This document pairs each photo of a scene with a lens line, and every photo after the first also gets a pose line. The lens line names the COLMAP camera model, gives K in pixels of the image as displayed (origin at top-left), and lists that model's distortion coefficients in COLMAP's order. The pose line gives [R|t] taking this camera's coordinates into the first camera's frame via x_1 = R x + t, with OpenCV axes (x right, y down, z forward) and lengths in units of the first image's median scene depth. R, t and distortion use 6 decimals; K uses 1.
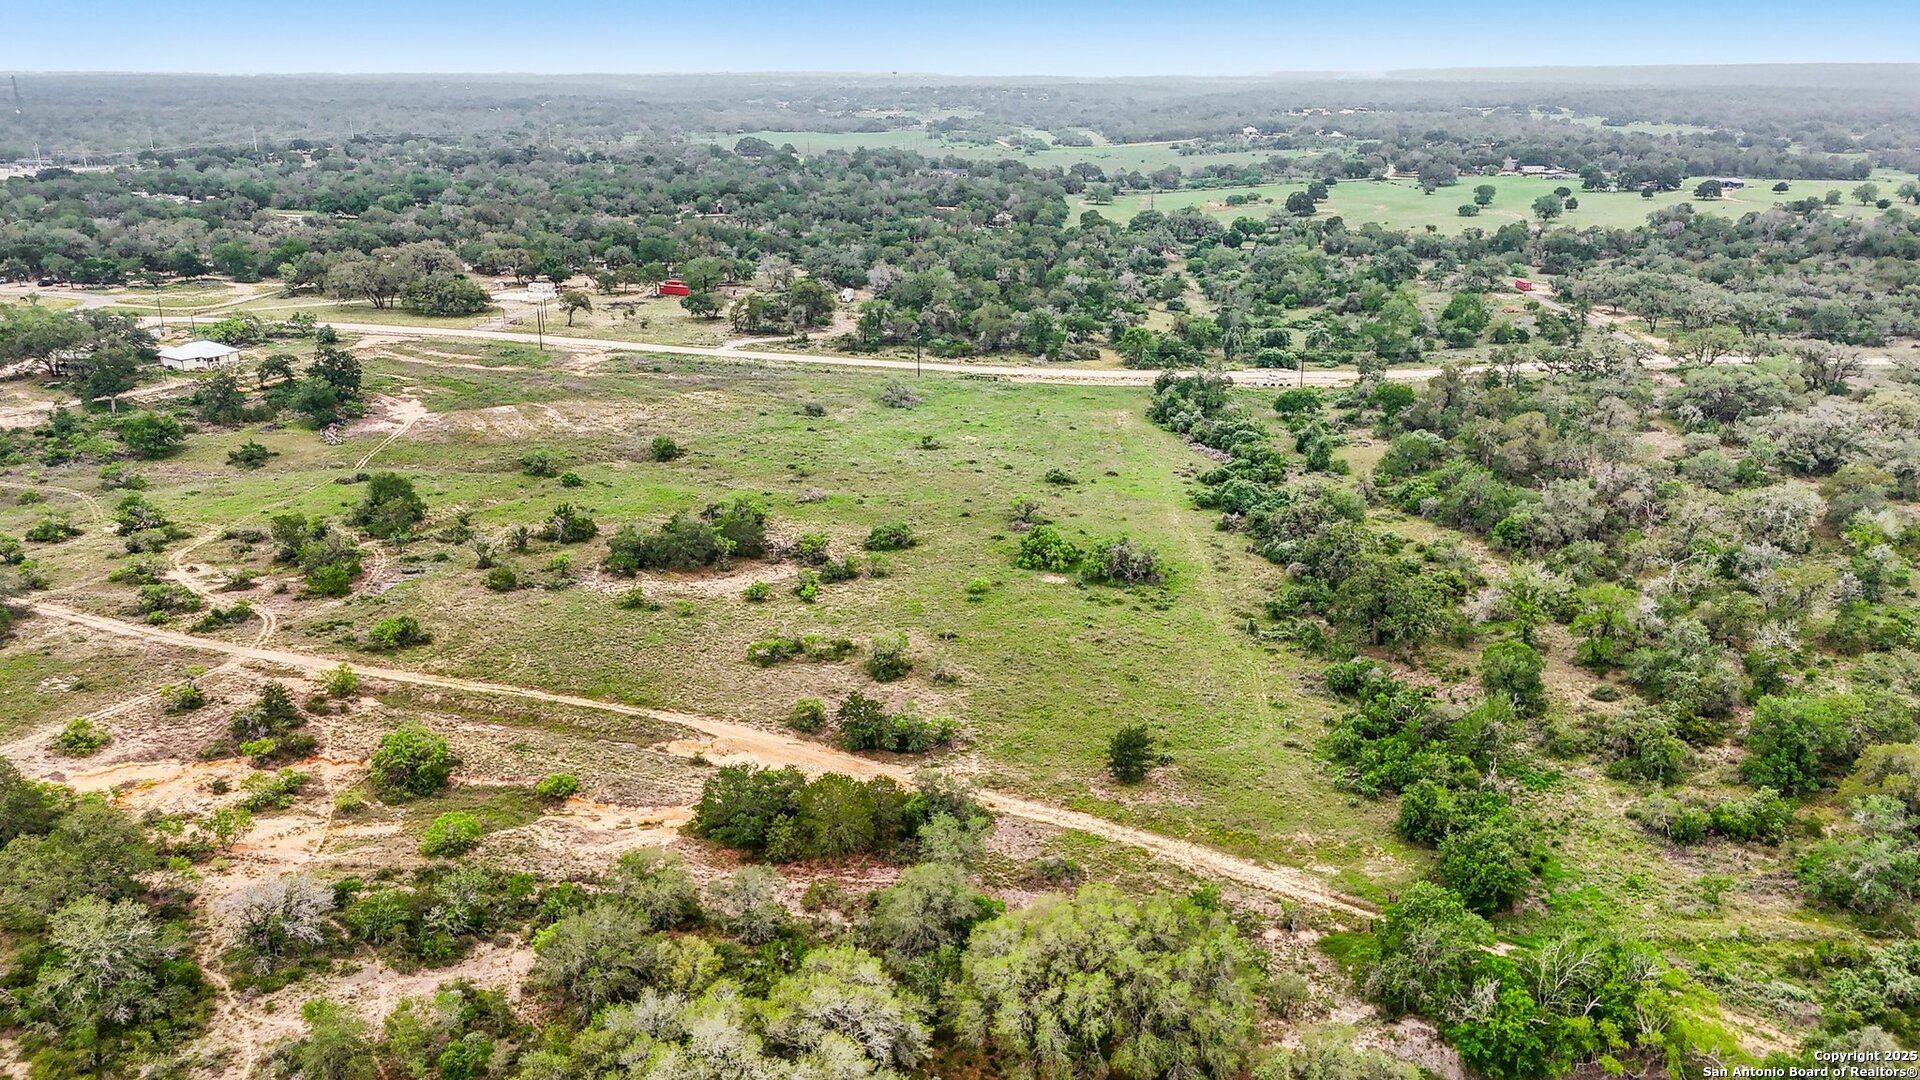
lens RADIAL K [[1410.9, 0, 960.0], [0, 1410.9, 540.0], [0, 0, 1]] dist [0.090834, -0.102506]
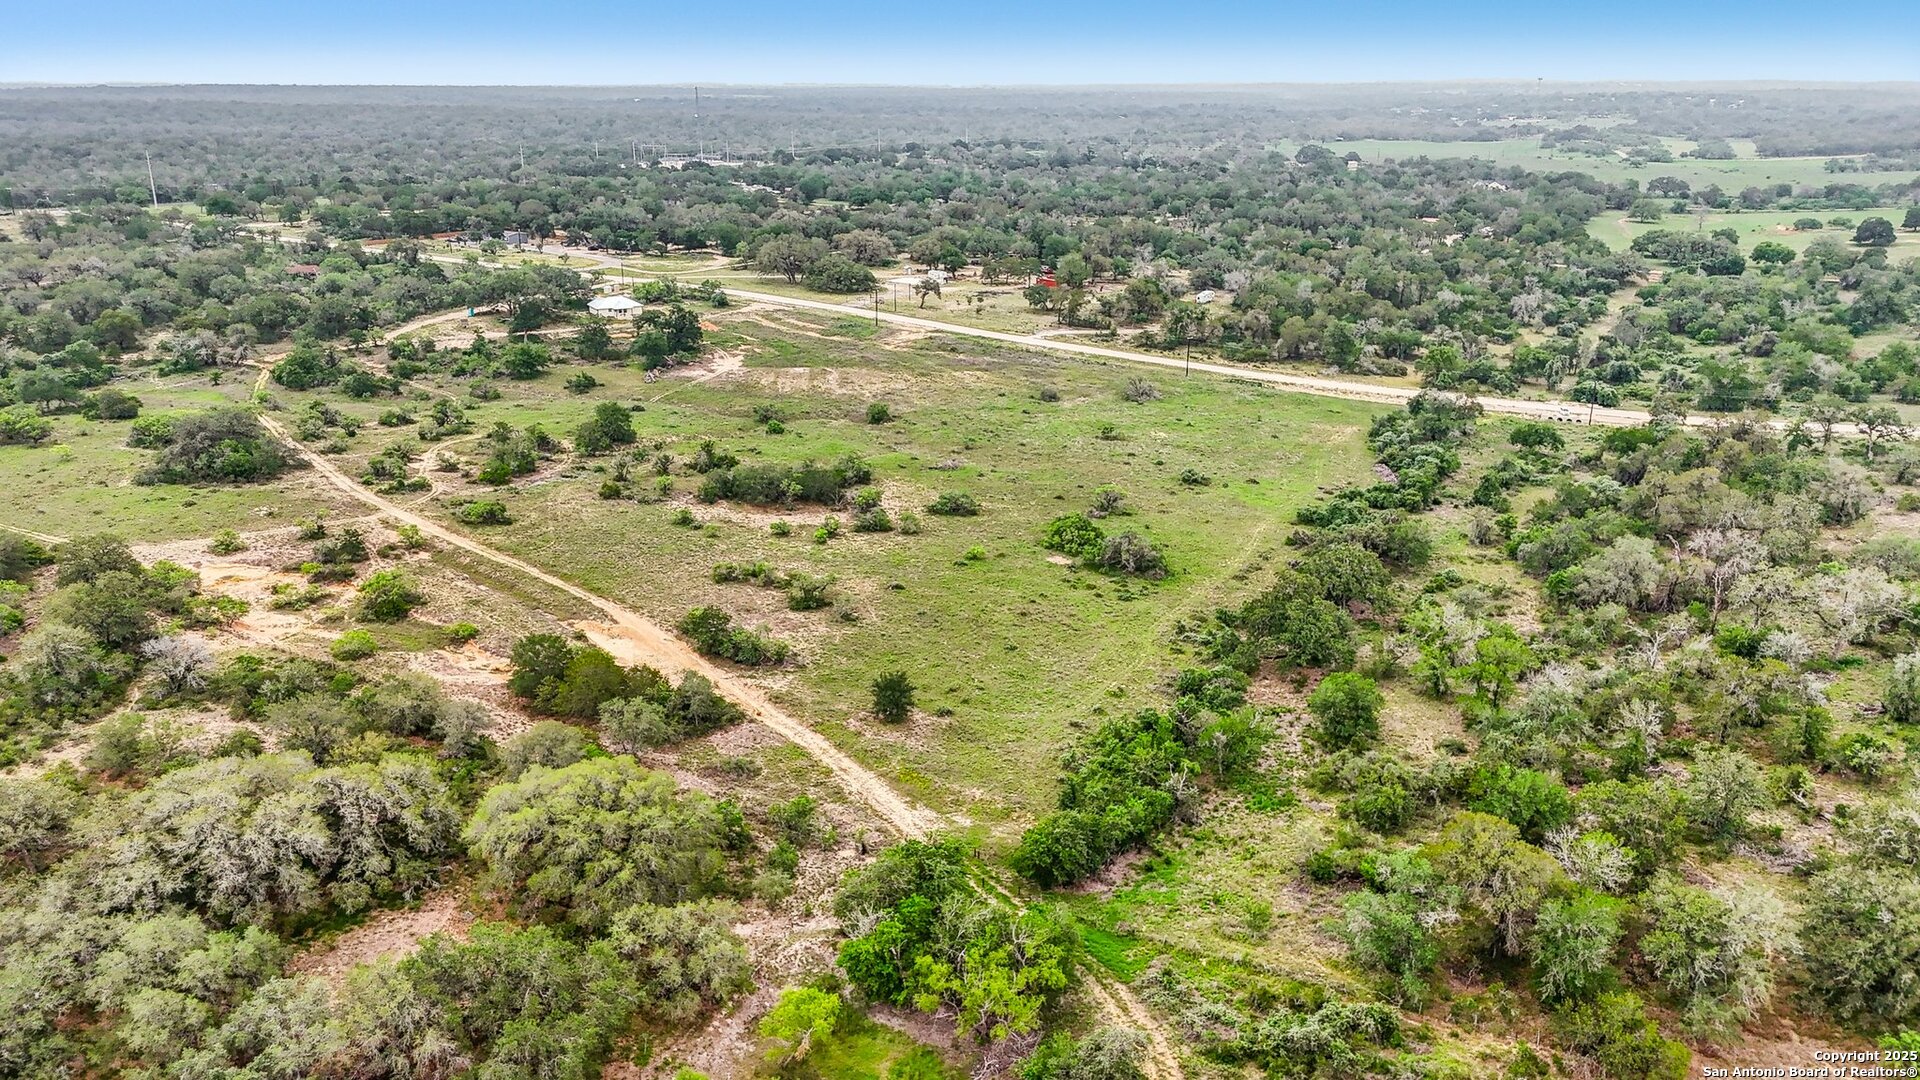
lens RADIAL K [[1410.9, 0, 960.0], [0, 1410.9, 540.0], [0, 0, 1]] dist [0.090834, -0.102506]
pose [[0.891225, 0.139173, -0.431682, 0.364318], [-0.141852, 0.989542, 0.026165, -0.003023], [0.430809, 0.037916, 0.901646, 0.018442]]
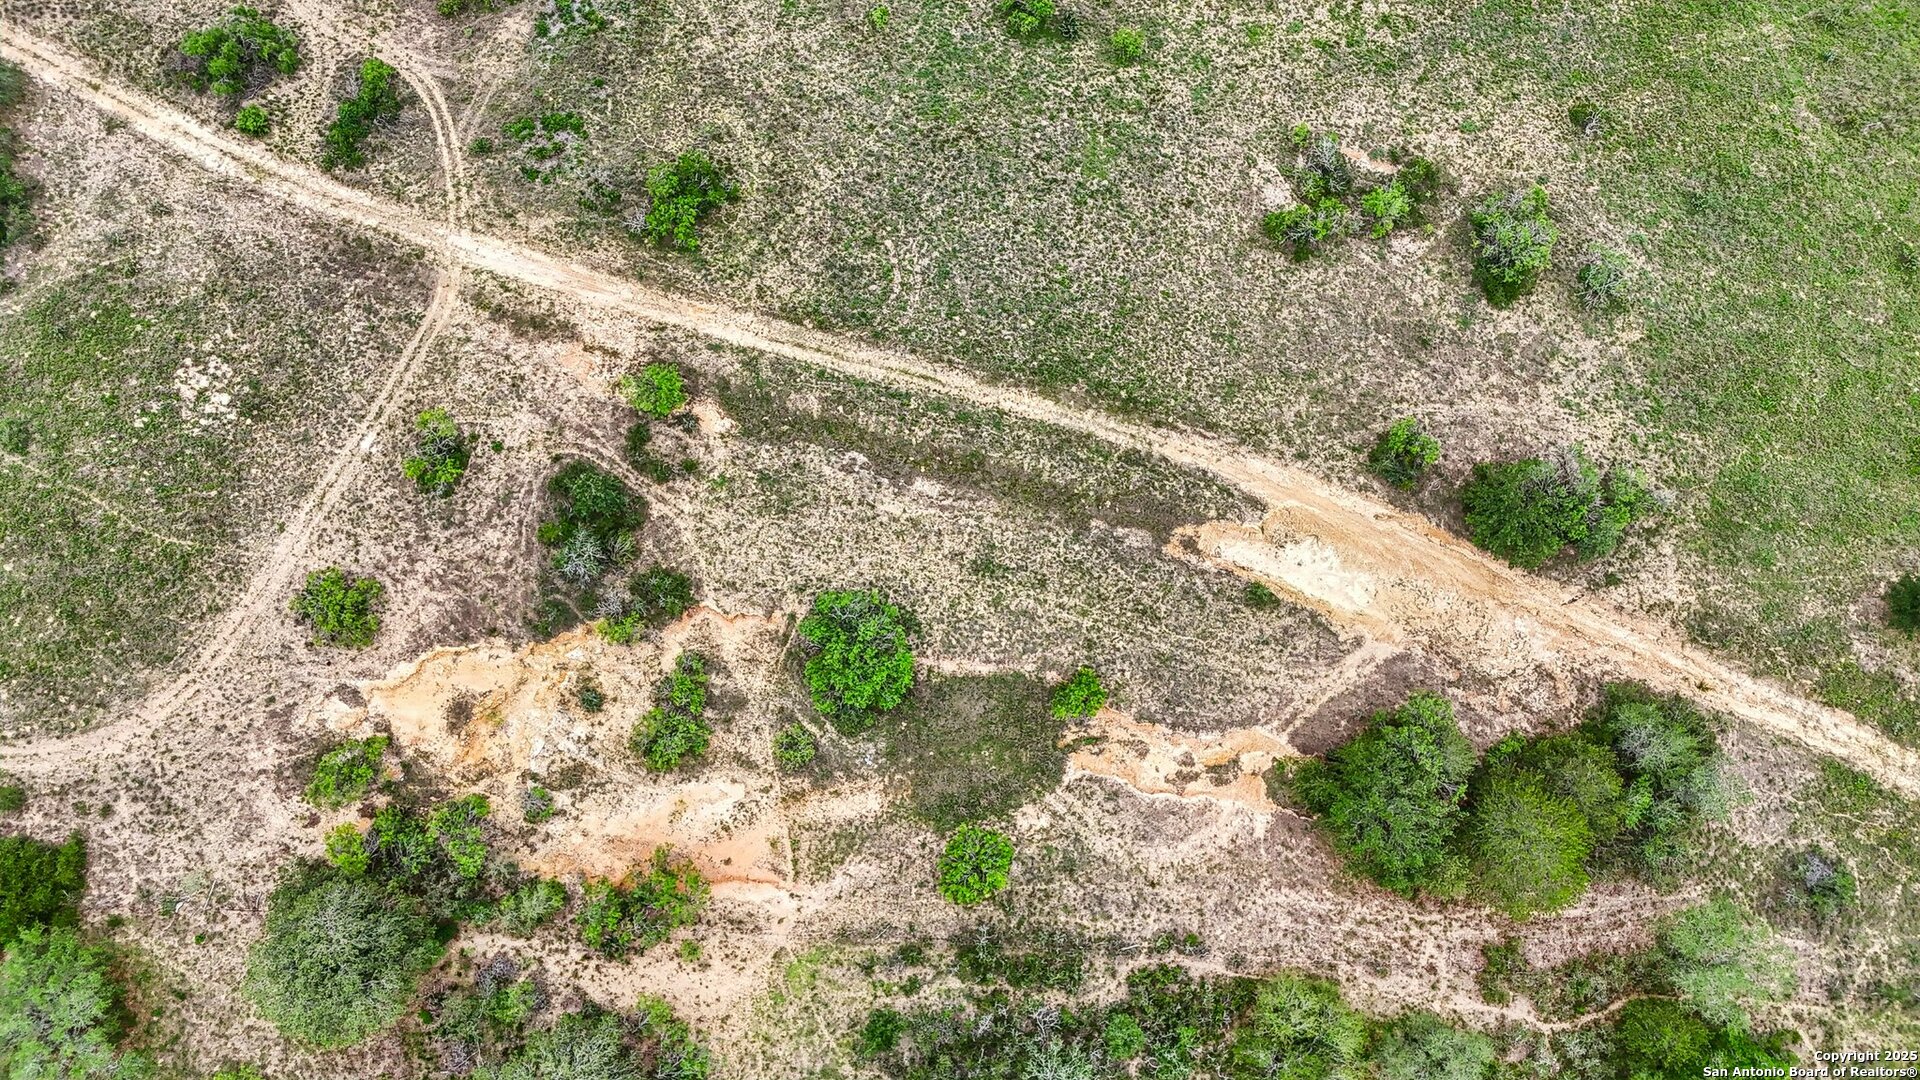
lens RADIAL K [[1410.9, 0, 960.0], [0, 1410.9, 540.0], [0, 0, 1]] dist [0.090834, -0.102506]
pose [[0.999509, 0.031283, 0.001707, -0.188159], [-0.018922, 0.559313, 0.828740, -0.230784], [0.024971, -0.828366, 0.559631, 0.377747]]
